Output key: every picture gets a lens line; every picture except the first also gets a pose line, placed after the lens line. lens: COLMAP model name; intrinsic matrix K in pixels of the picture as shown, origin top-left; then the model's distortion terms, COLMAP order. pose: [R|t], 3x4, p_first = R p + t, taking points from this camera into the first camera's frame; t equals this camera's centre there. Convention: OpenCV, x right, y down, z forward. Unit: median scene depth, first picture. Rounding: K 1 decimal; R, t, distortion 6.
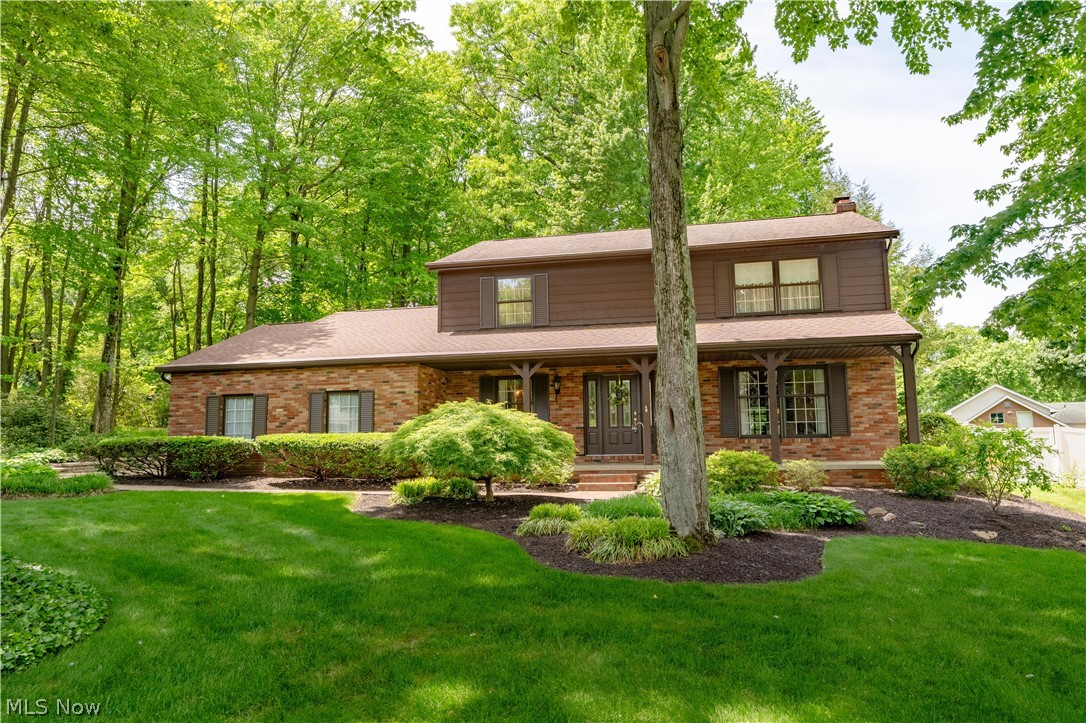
lens RADIAL K [[724.3, 0, 544.8], [0, 724.3, 361.0], [0, 0, 1]] dist [0.001153, -0.002285]
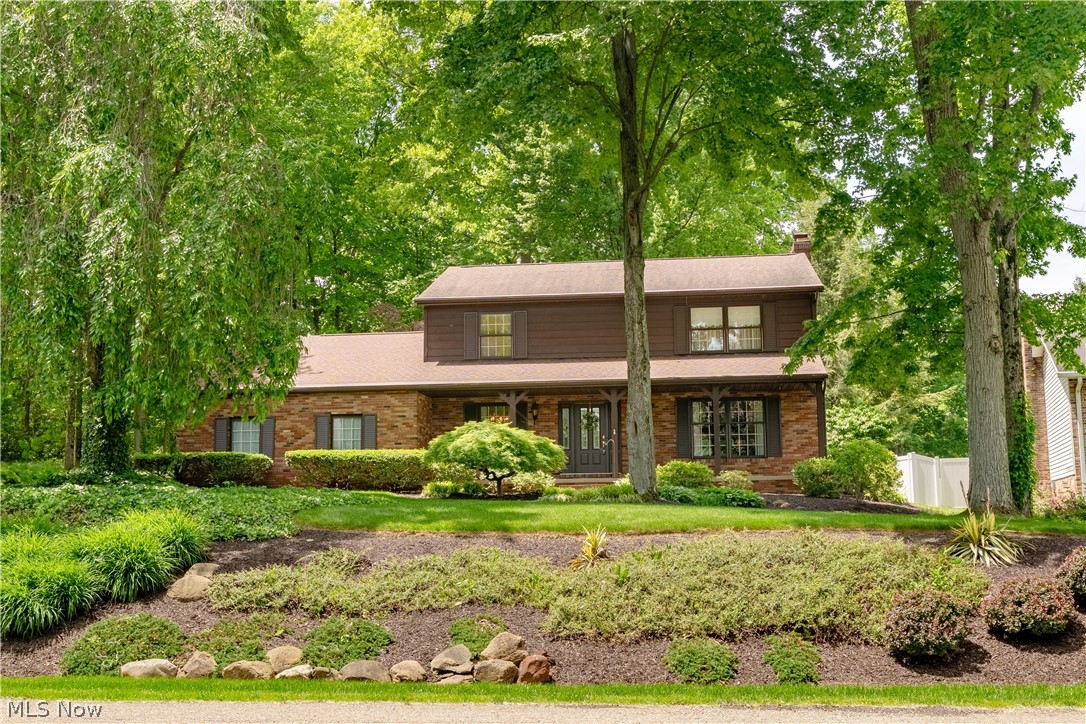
lens RADIAL K [[1219.9, 0, 542.5], [0, 1219.9, 363.5], [0, 0, 1]] dist [0.003457, 0.000000]
pose [[0.995057, 0.016136, 0.097990, -0.165099], [-0.014648, 0.999767, -0.015882, -0.012244], [-0.098223, 0.014368, 0.995061, -0.927726]]
